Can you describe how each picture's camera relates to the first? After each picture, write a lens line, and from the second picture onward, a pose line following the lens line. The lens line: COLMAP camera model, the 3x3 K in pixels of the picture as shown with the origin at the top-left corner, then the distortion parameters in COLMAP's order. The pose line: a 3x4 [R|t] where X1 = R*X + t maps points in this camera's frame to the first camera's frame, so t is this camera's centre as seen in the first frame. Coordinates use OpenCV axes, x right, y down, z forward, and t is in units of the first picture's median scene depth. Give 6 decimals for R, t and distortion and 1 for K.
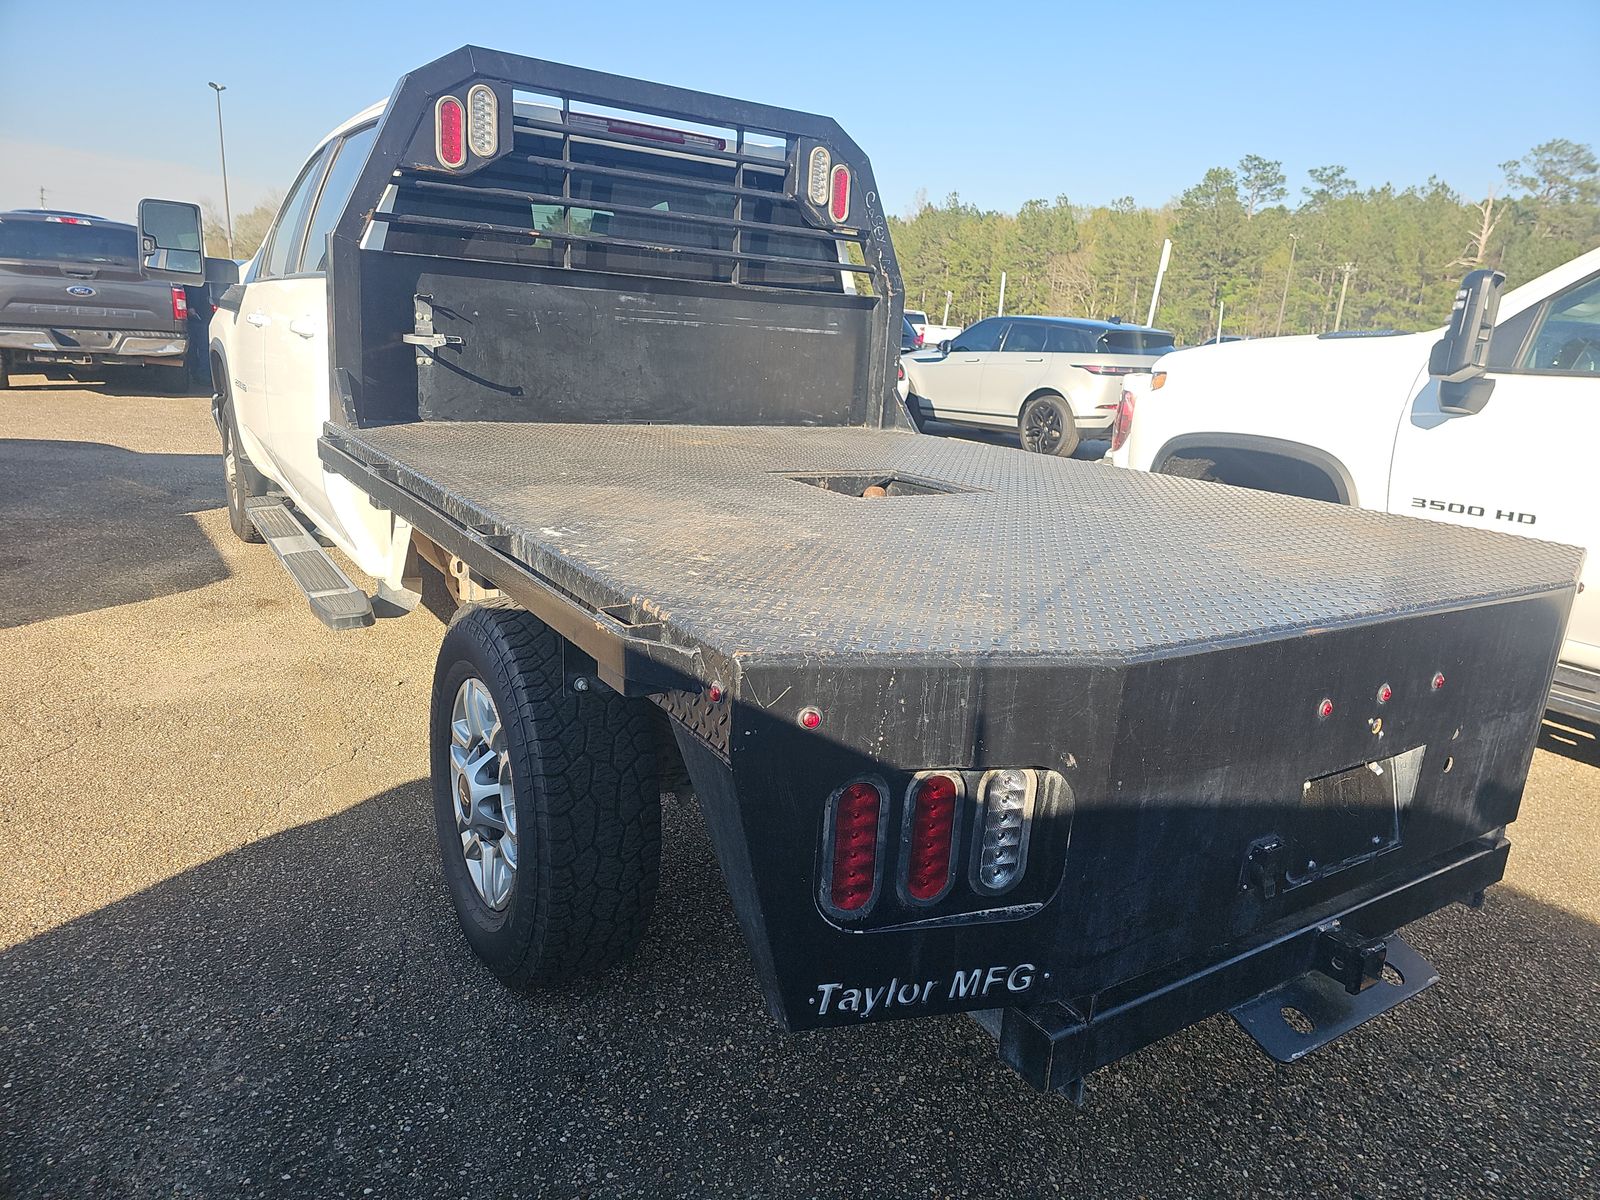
lens RADIAL K [[1072.4, 0, 825.0], [0, 1072.4, 593.6], [0, 0, 1]] dist [0.056818, -0.061807]
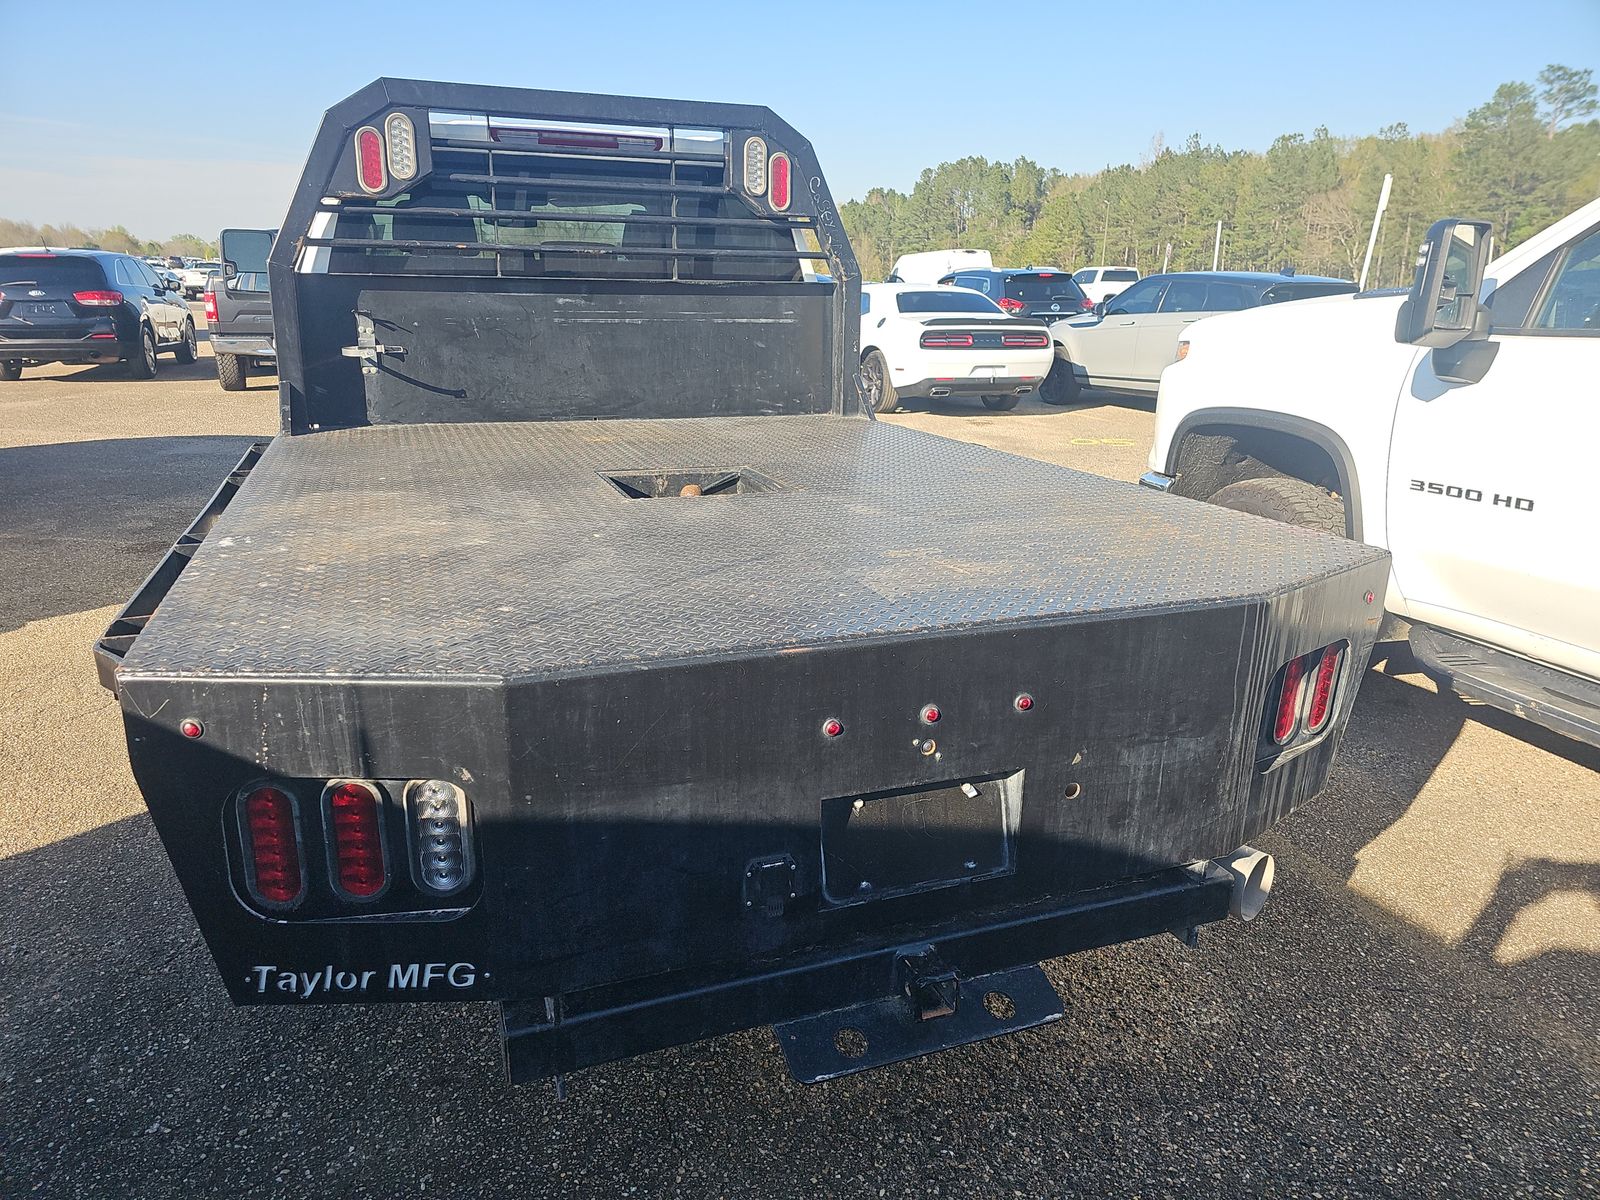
lens RADIAL K [[1072.4, 0, 788.7], [0, 1072.4, 599.1], [0, 0, 1]] dist [0.056818, -0.061807]
pose [[0.971905, 0.012595, -0.235037, 0.287790], [-0.005226, 0.999476, 0.031950, -0.018677], [0.235317, -0.029824, 0.971461, 0.022702]]
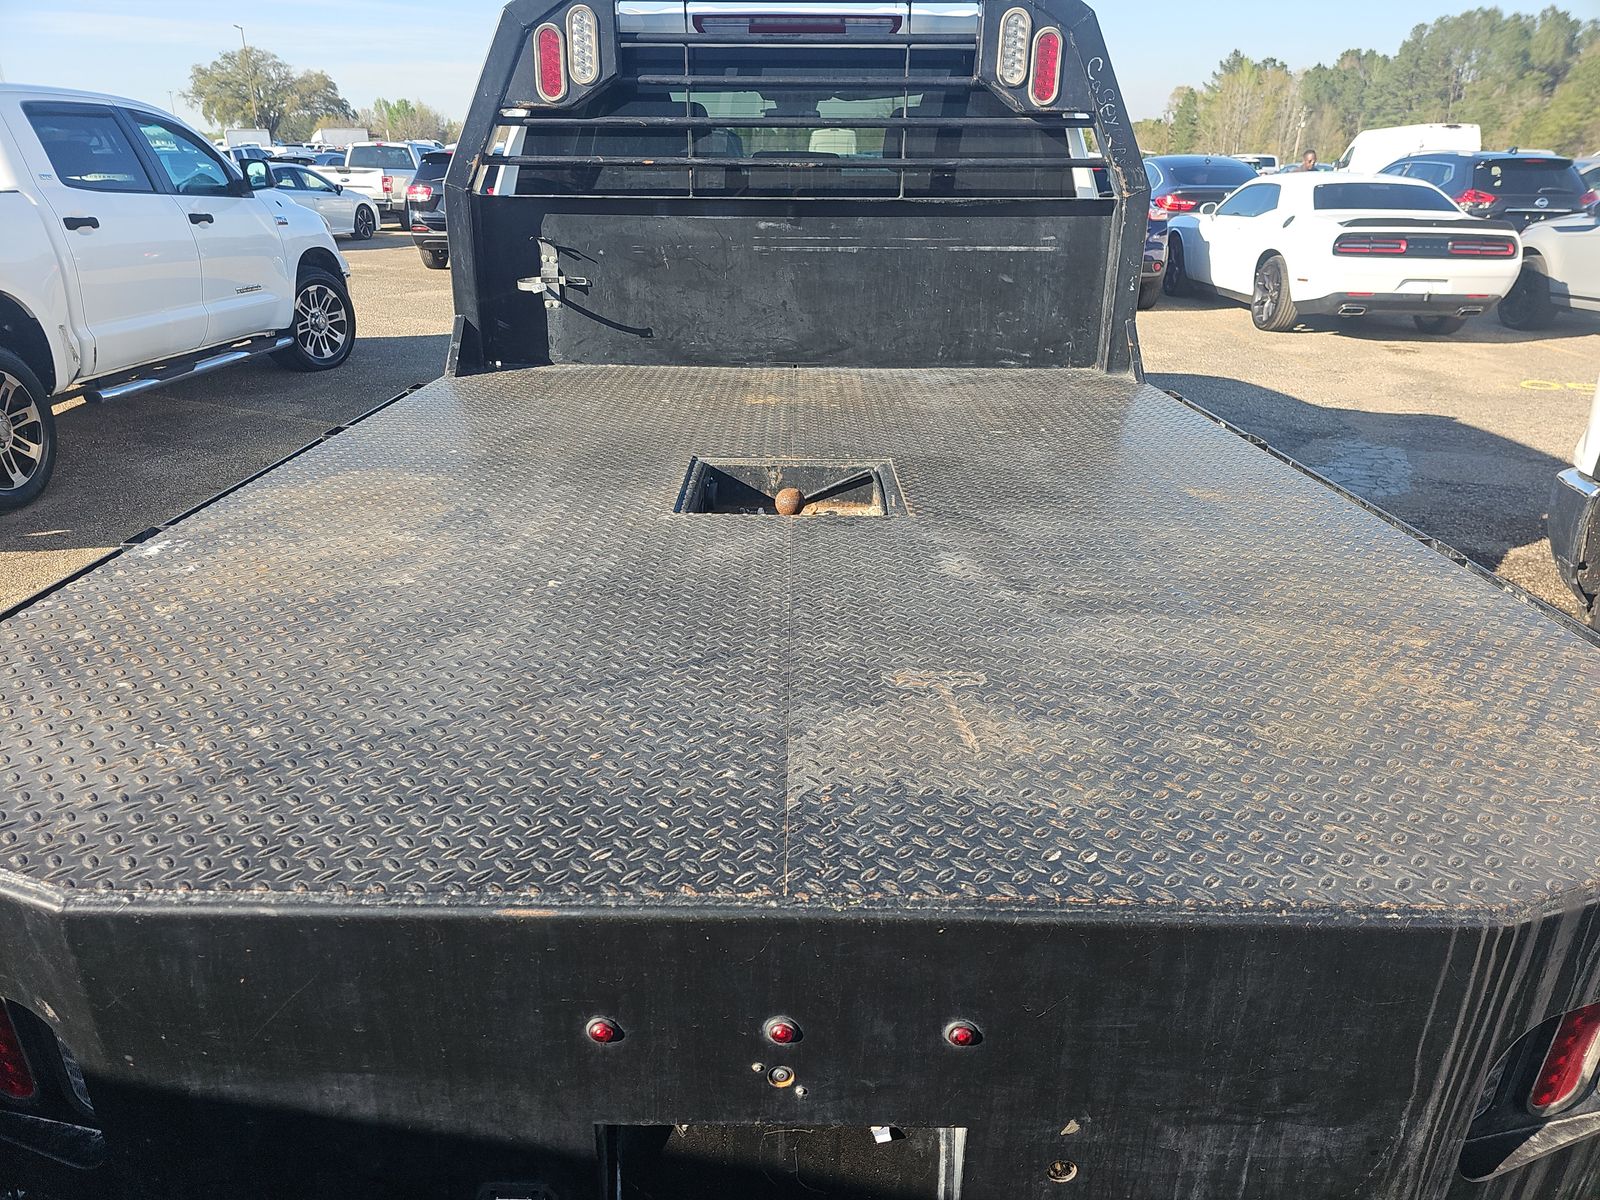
lens RADIAL K [[1072.4, 0, 783.8], [0, 1072.4, 602.2], [0, 0, 1]] dist [0.056818, -0.061807]
pose [[0.826471, 0.153314, -0.541701, 0.369943], [-0.087672, 0.985516, 0.145164, -0.100155], [0.556110, -0.072482, 0.827942, 0.254223]]
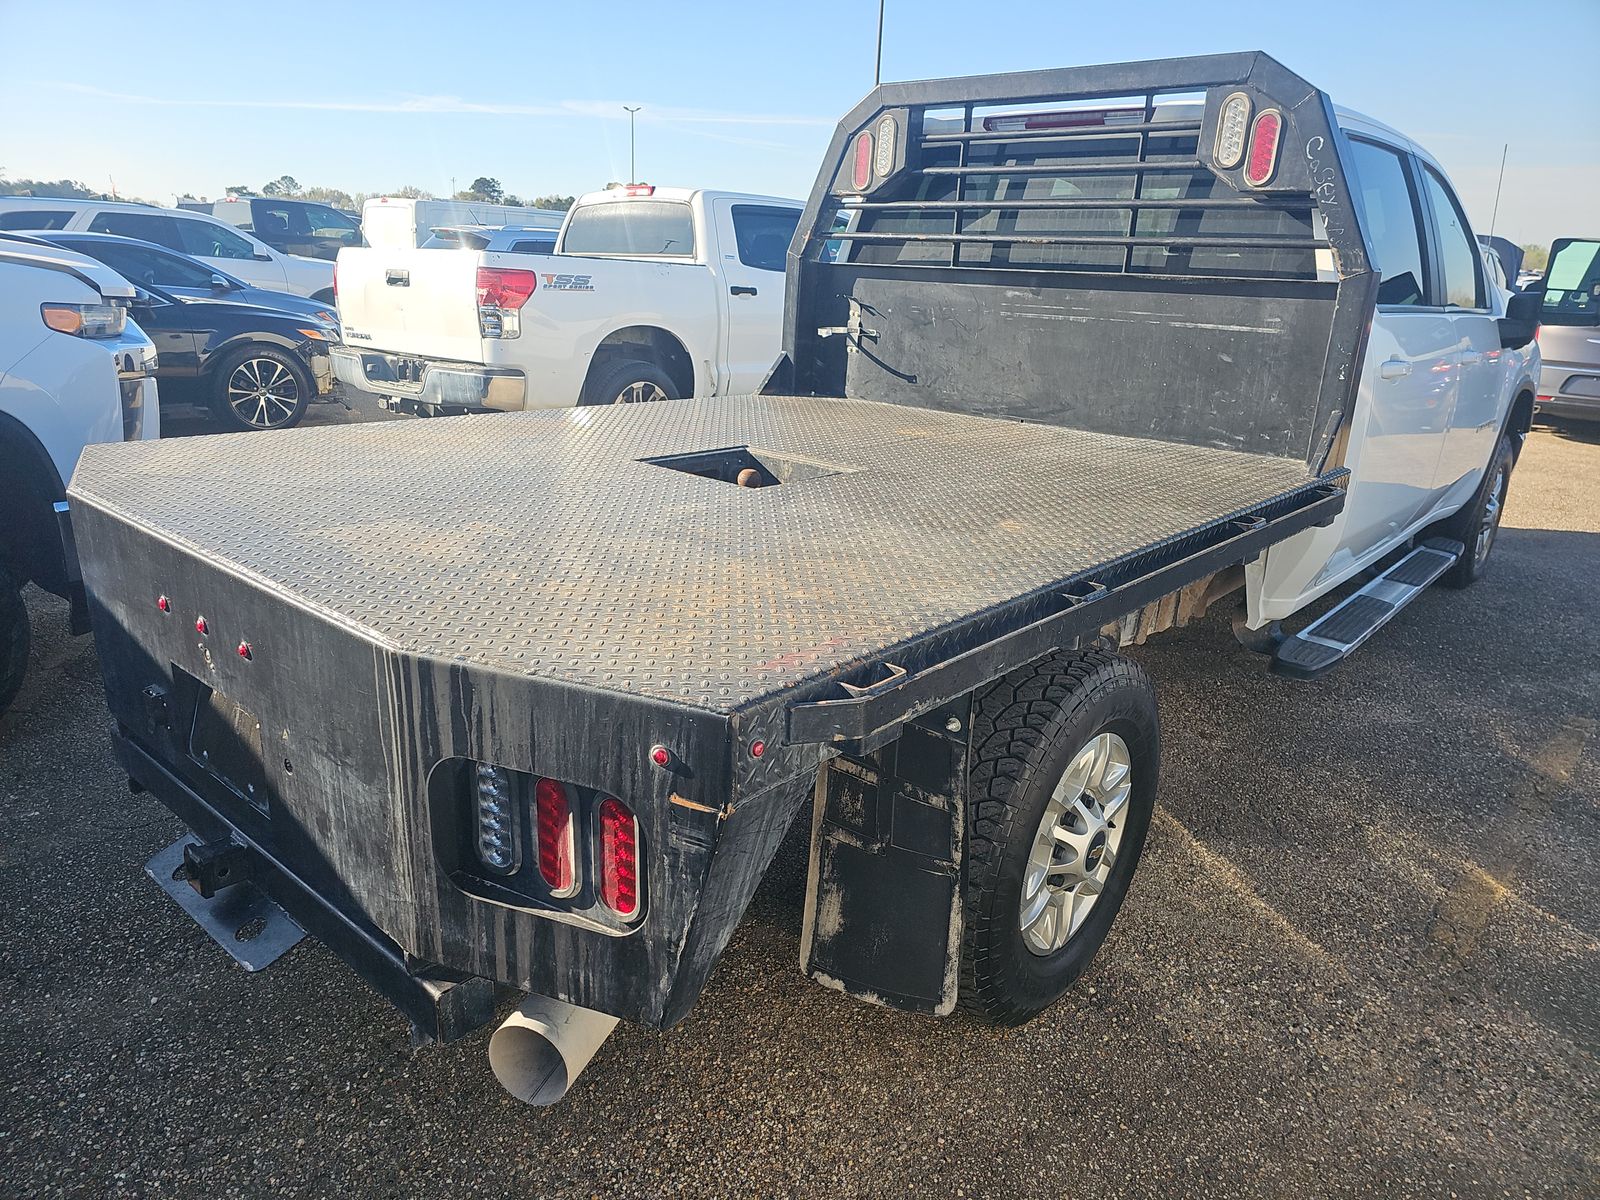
lens RADIAL K [[1072.4, 0, 785.7], [0, 1072.4, 607.0], [0, 0, 1]] dist [0.056818, -0.061807]
pose [[0.266518, 0.243200, -0.932642, 0.788555], [-0.252707, 0.951422, 0.175882, -0.123715], [0.930111, 0.188810, 0.315029, 0.559960]]
